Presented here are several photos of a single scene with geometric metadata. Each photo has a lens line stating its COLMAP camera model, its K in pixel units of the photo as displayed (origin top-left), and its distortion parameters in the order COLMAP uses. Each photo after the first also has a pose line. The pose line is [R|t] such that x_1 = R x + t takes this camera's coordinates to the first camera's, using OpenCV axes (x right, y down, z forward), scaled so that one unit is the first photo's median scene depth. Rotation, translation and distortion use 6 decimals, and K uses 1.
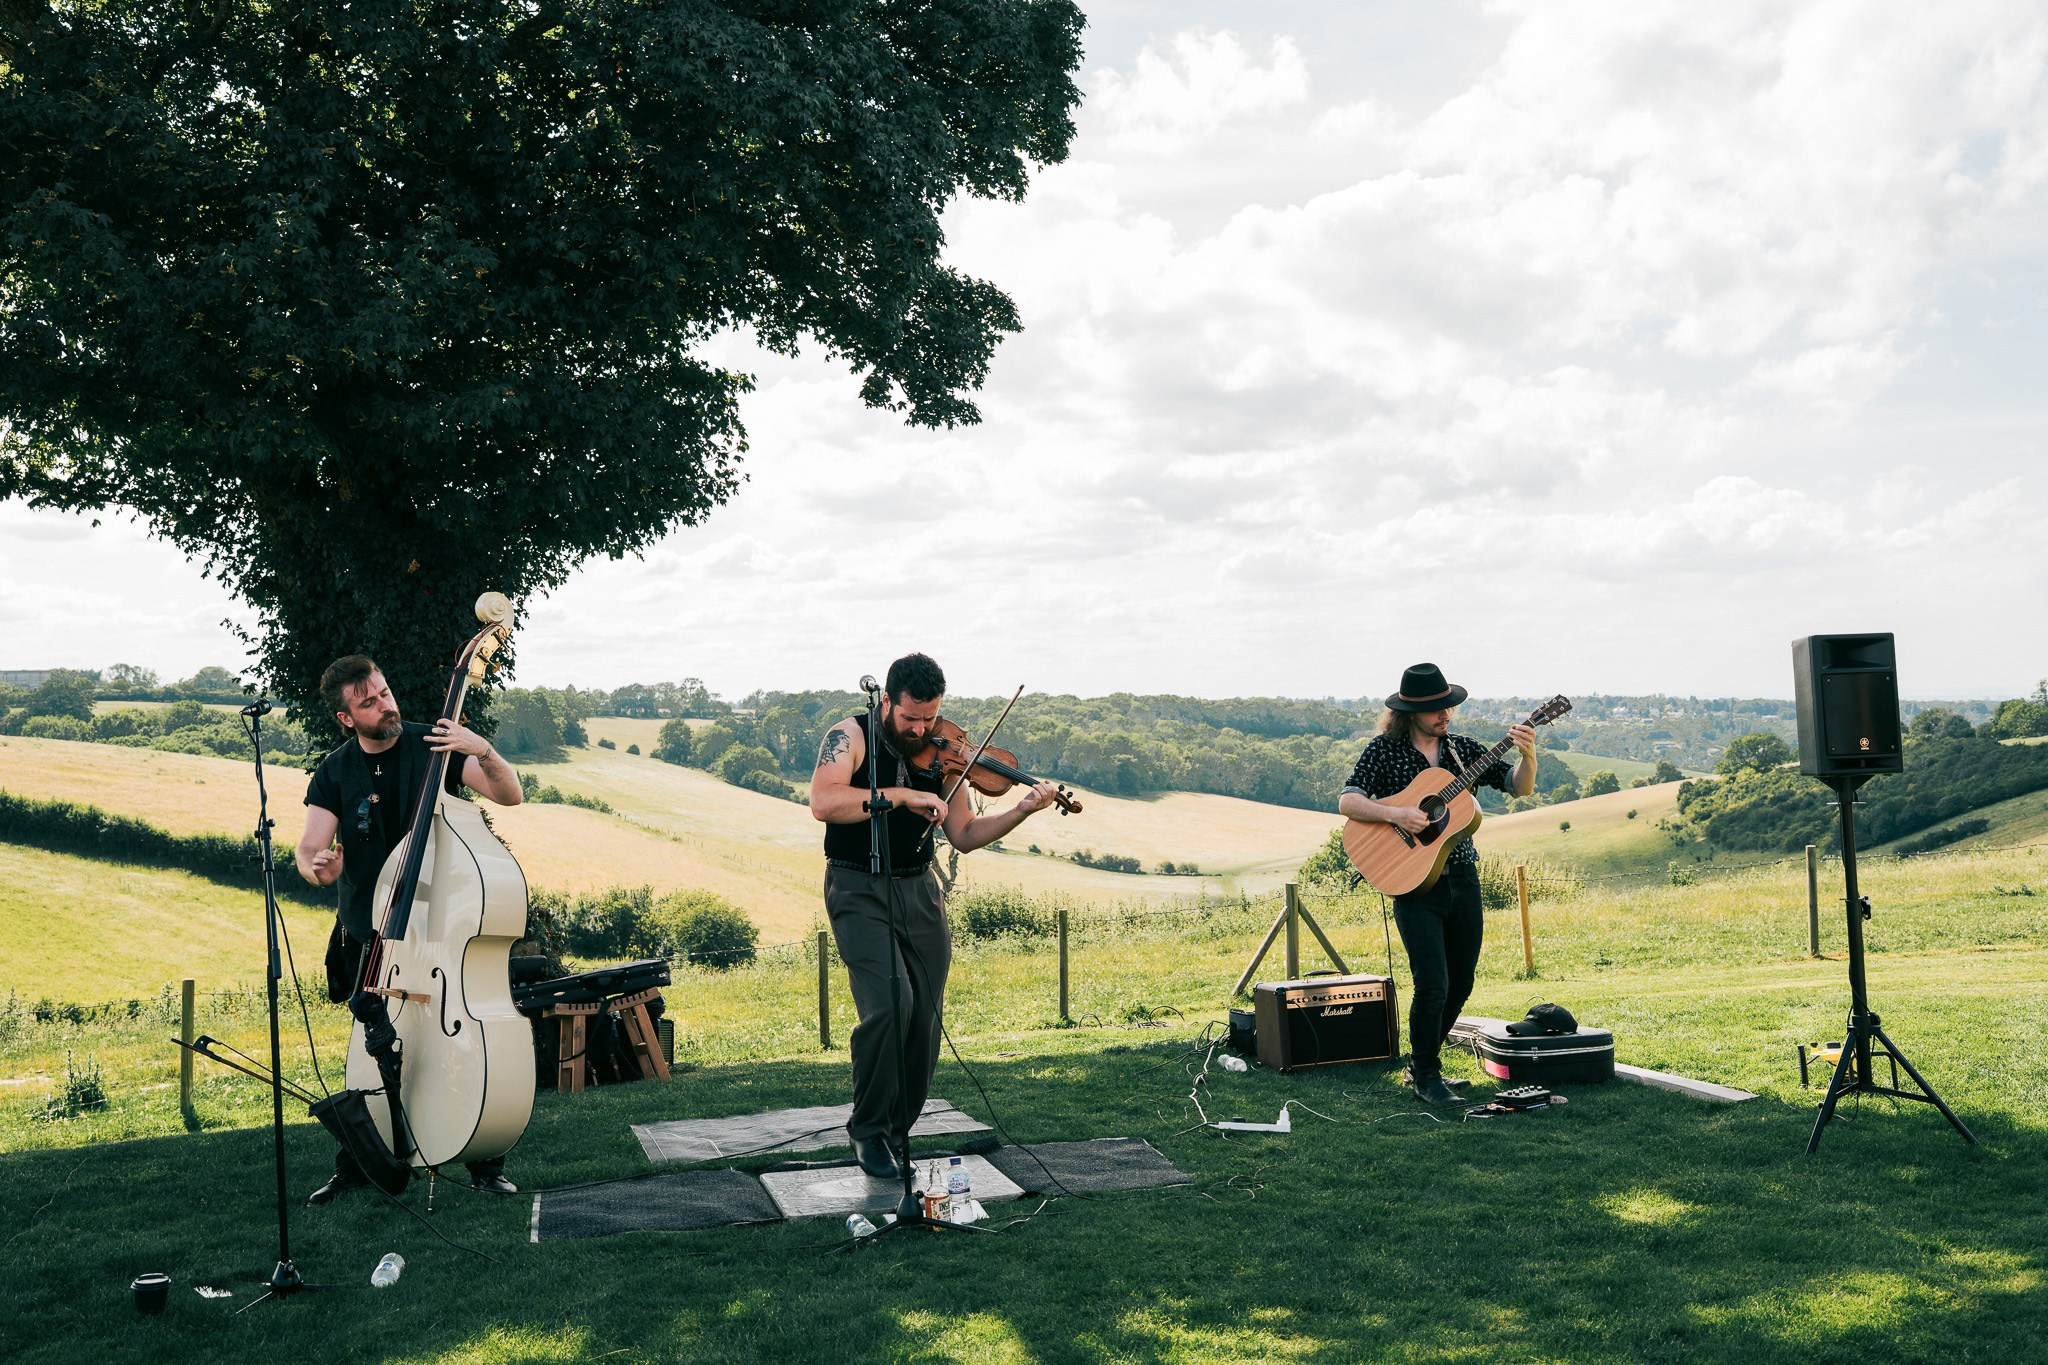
lens RADIAL K [[1947.0, 0, 980.9], [0, 1947.0, 611.4], [0, 0, 1]] dist [0.003256, 0.000000]
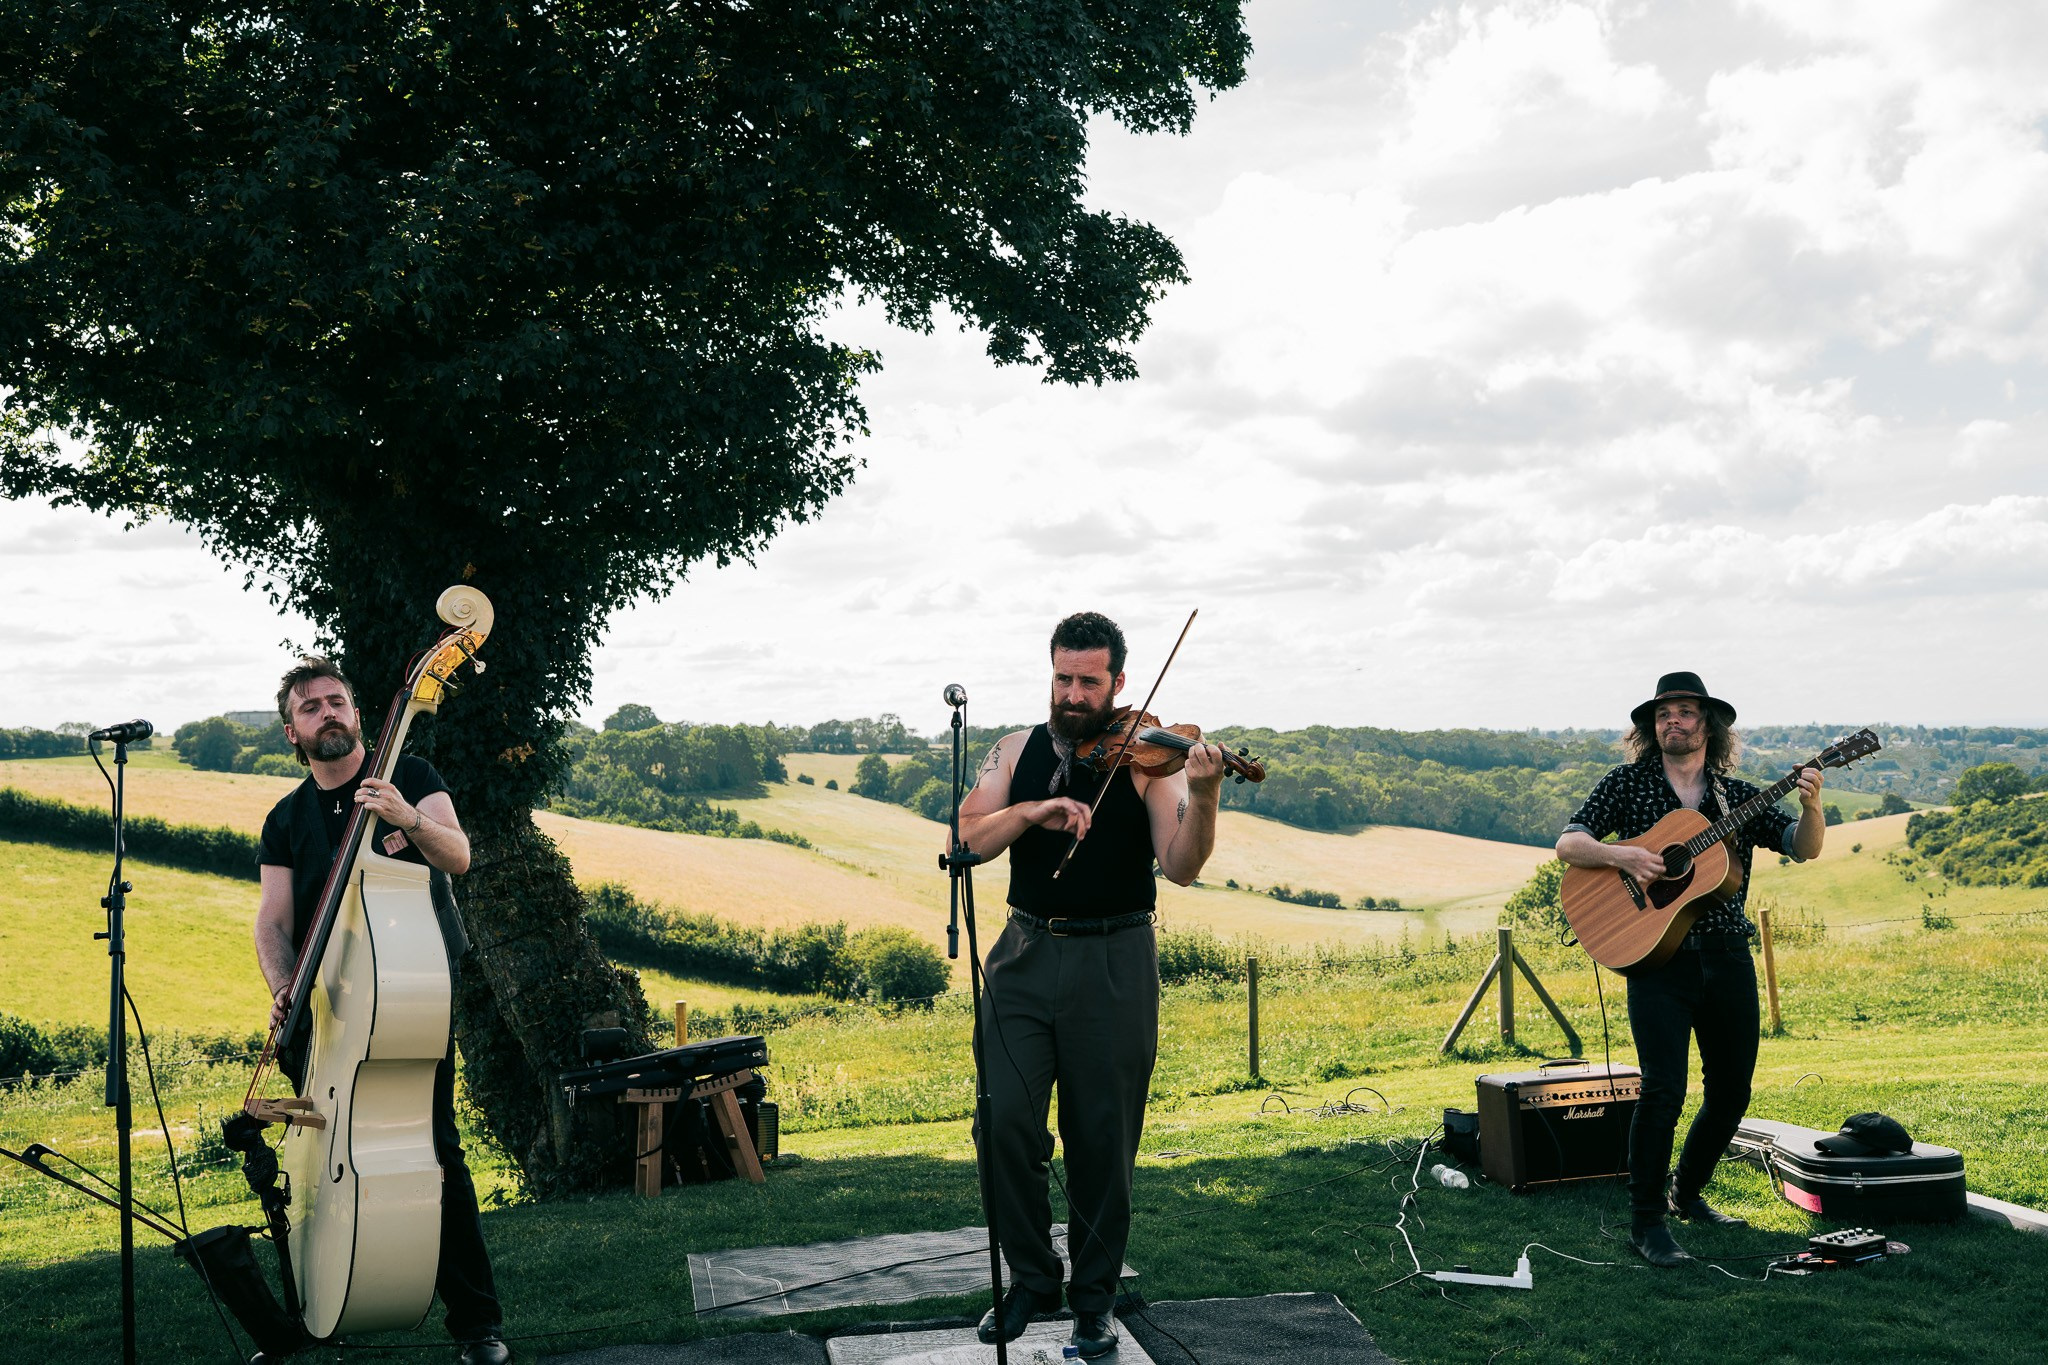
lens RADIAL K [[1947.0, 0, 1019.1], [0, 1947.0, 687.9], [0, 0, 1]] dist [0.003256, 0.000000]
pose [[0.996685, -0.007991, -0.080966, 0.014258], [0.009748, 0.999725, 0.021326, 0.010283], [0.080773, -0.022044, 0.996489, 0.143343]]
